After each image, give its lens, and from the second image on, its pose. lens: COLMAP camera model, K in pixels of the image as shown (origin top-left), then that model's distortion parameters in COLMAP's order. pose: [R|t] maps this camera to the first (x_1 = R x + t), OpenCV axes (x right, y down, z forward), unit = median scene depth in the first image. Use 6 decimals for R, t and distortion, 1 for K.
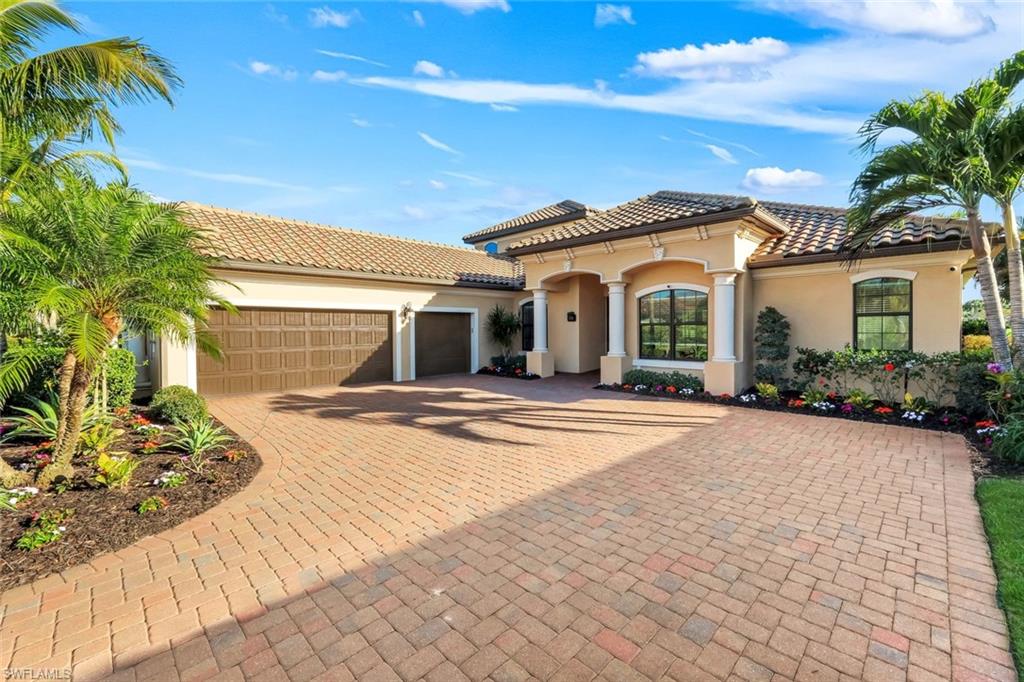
lens RADIAL K [[430.8, 0, 511.2], [0, 430.8, 336.6], [0, 0, 1]] dist [-0.001180, 0.000013]
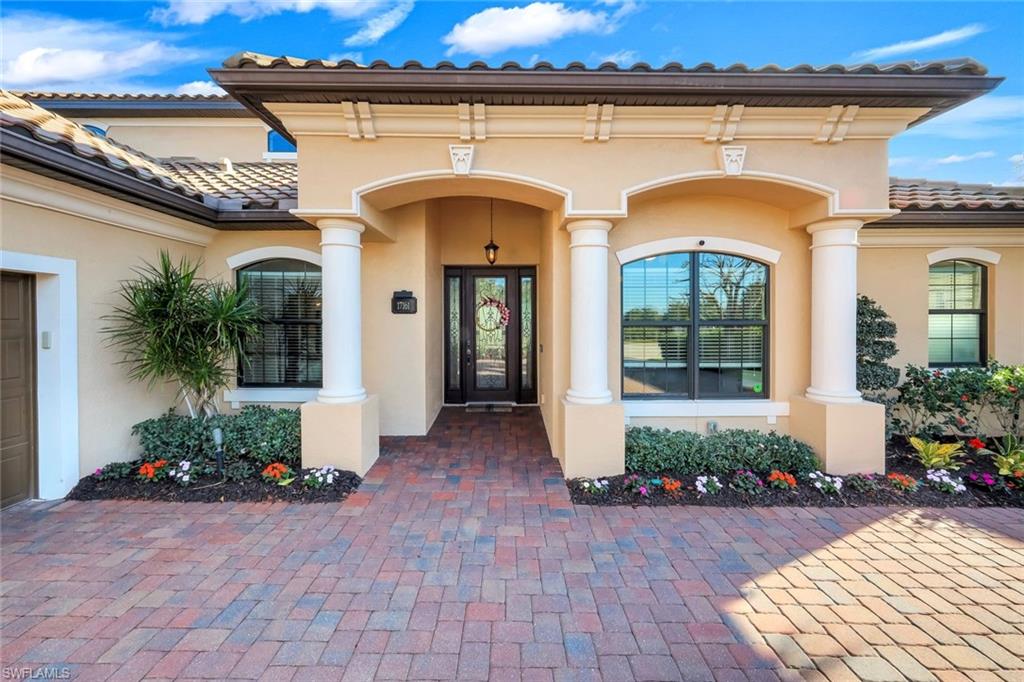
lens RADIAL K [[430.8, 0, 512.0], [0, 430.8, 321.8], [0, 0, 1]] dist [-0.001180, 0.000013]
pose [[0.699388, 0.004419, 0.714728, -0.085029], [0.006789, 0.999895, -0.012826, -0.020941], [-0.714710, 0.013822, 0.699285, 0.642235]]
